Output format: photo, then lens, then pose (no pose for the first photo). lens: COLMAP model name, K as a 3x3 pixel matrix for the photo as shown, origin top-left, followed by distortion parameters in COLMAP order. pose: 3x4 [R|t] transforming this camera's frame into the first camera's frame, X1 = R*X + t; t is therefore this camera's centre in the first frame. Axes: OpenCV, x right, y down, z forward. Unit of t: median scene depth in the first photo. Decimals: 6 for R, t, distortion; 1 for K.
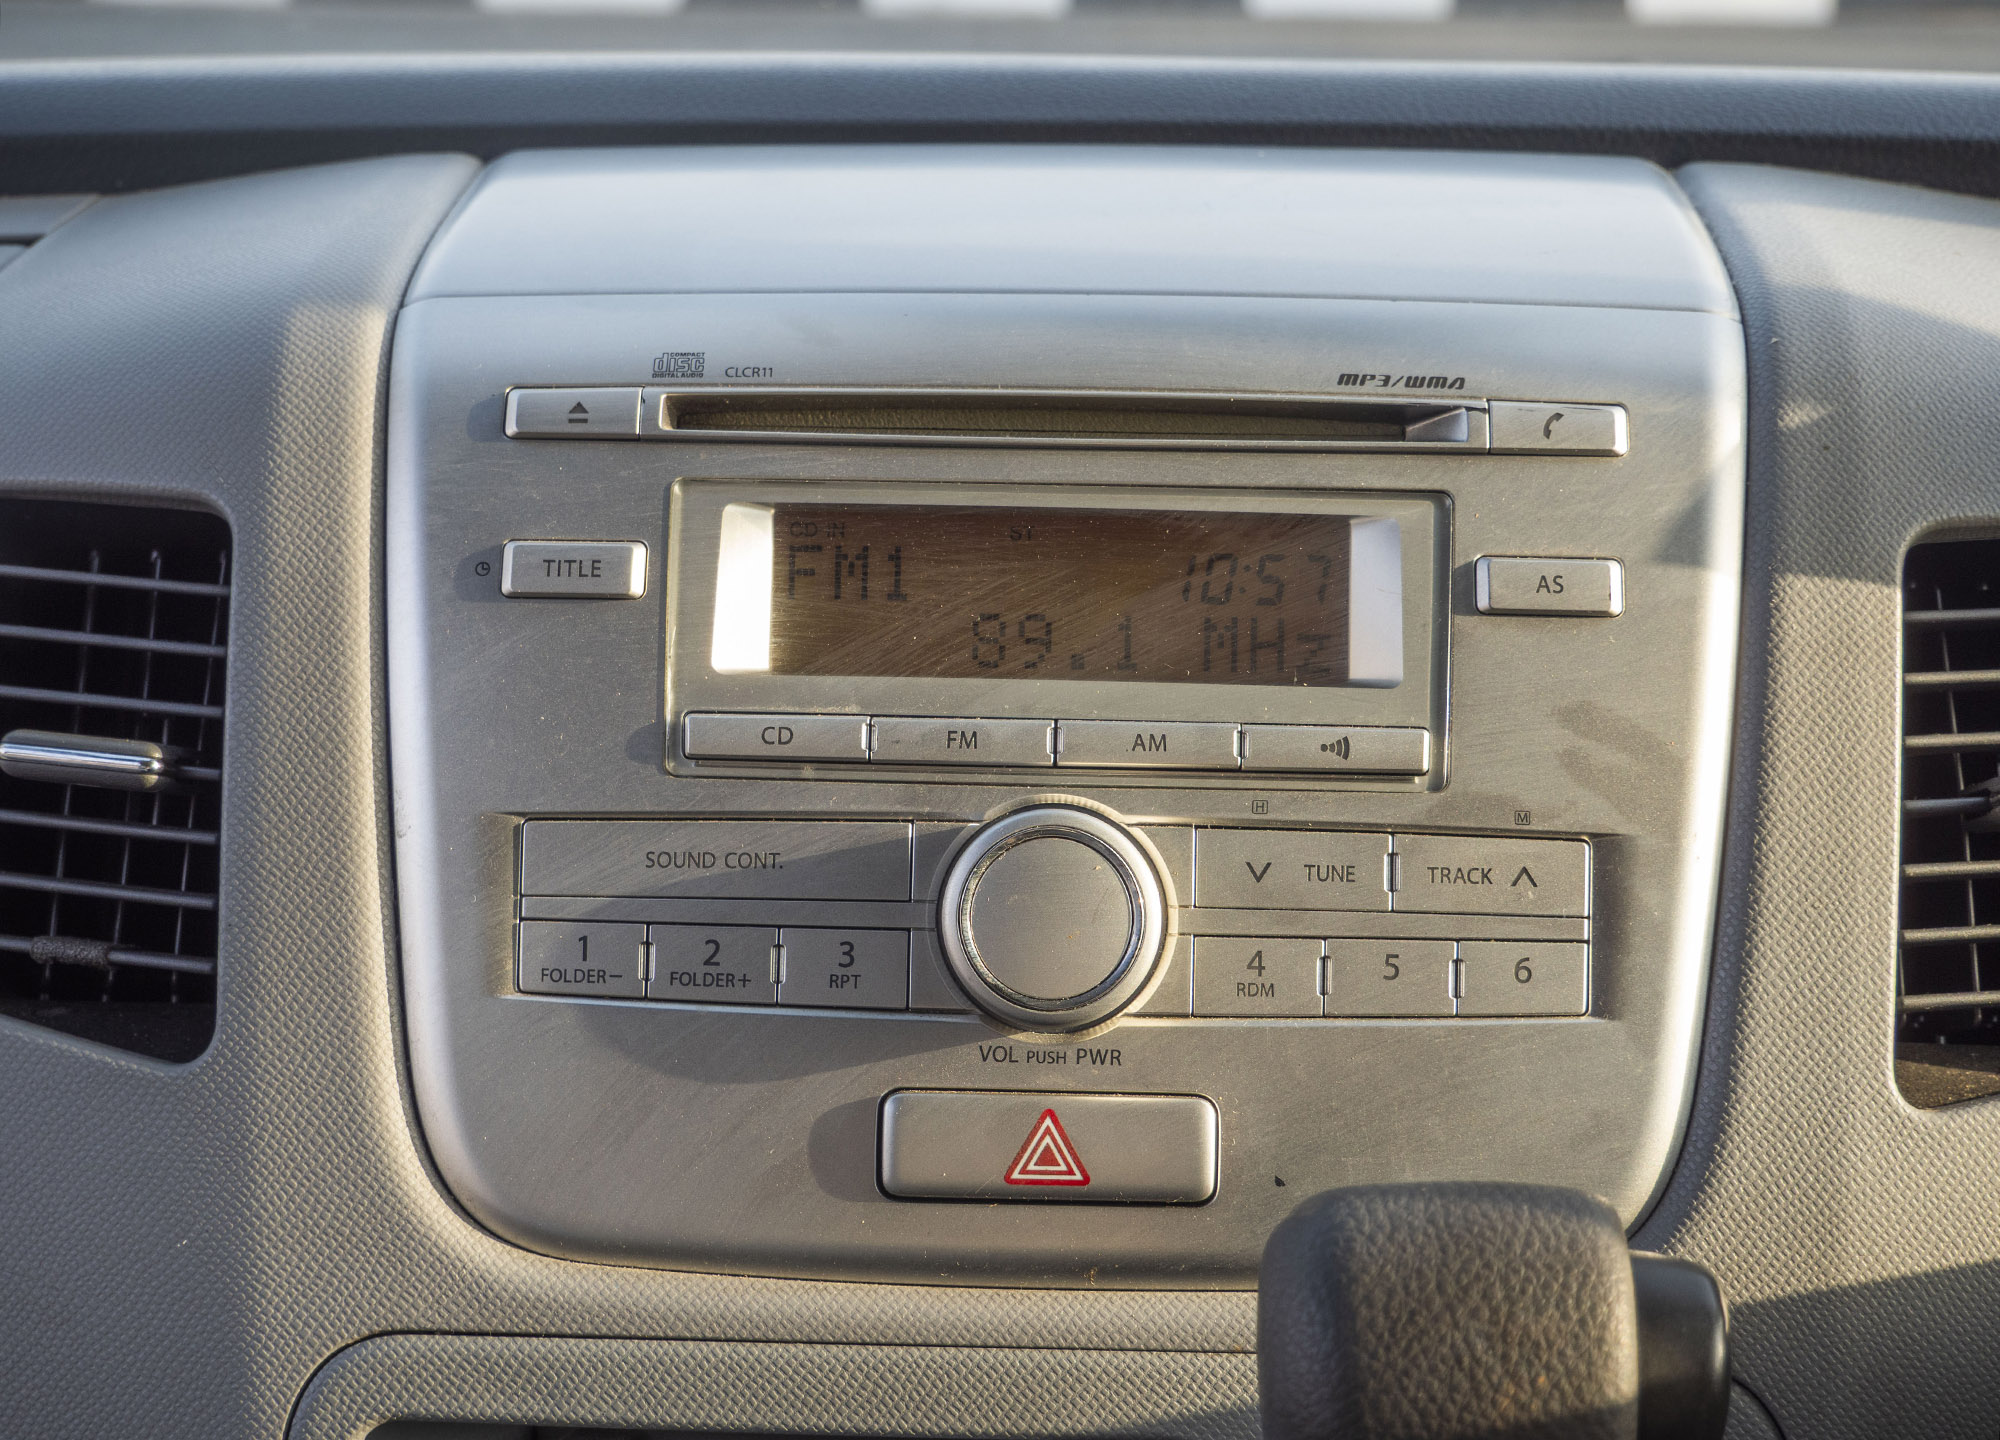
lens RADIAL K [[3082.9, 0, 1000.0], [0, 3082.9, 720.0], [0, 0, 1]] dist [0.032138, 0.069197]
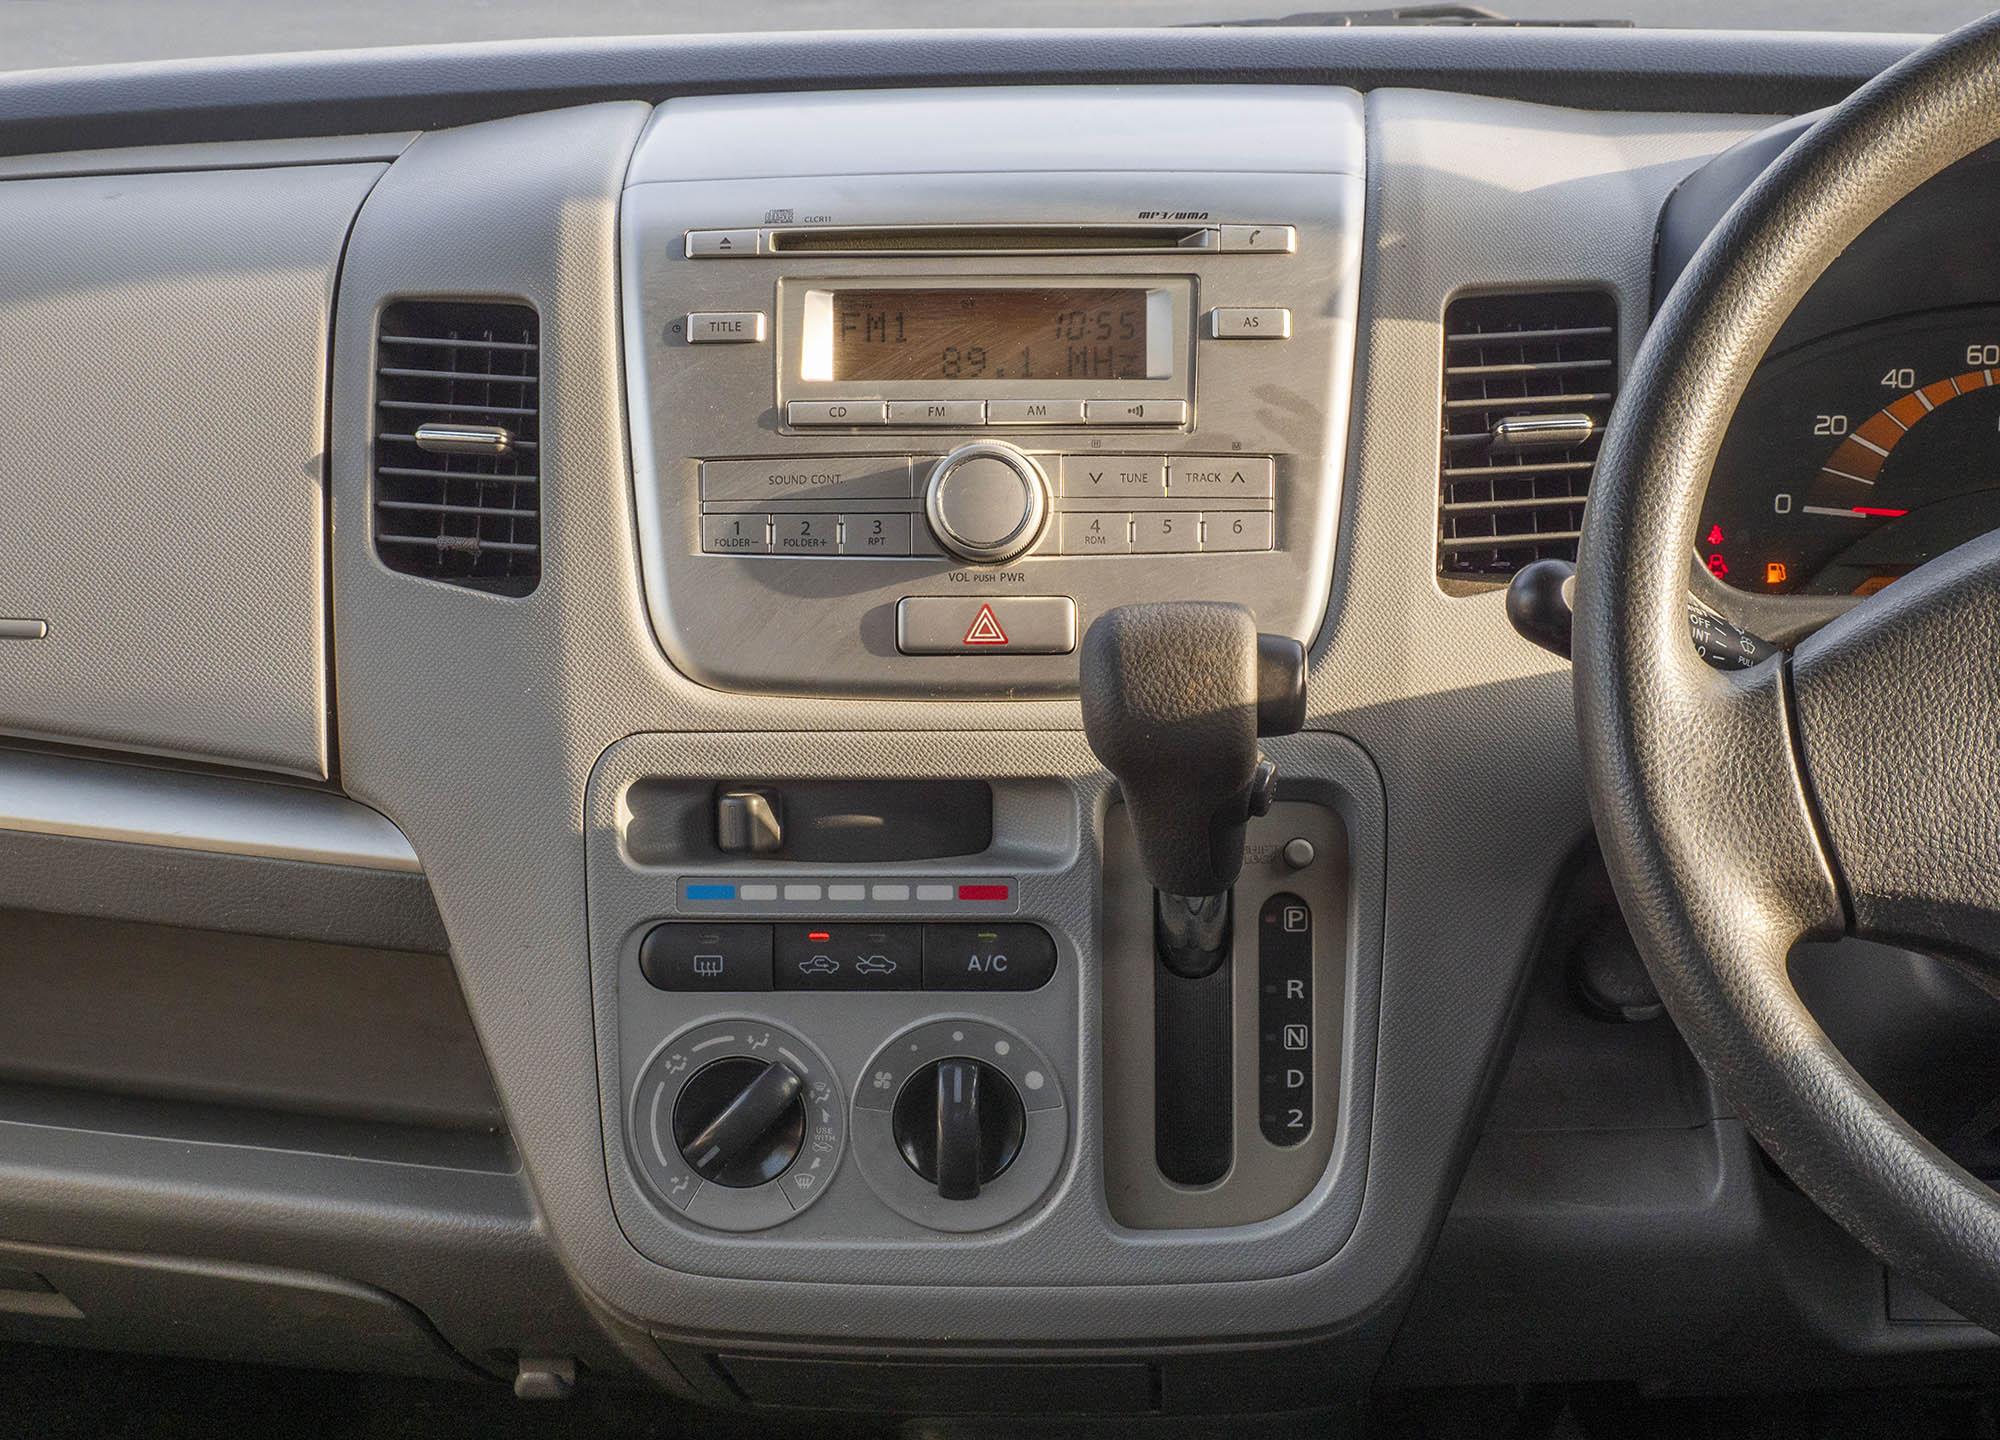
lens RADIAL K [[3419.3, 0, 1000.0], [0, 3419.3, 720.0], [0, 0, 1]] dist [0.014453, -0.099234]
pose [[0.999539, -0.021426, -0.021530, 0.066267], [0.021683, 0.999696, 0.011750, 0.168151], [0.021272, -0.012212, 0.999699, -1.064951]]
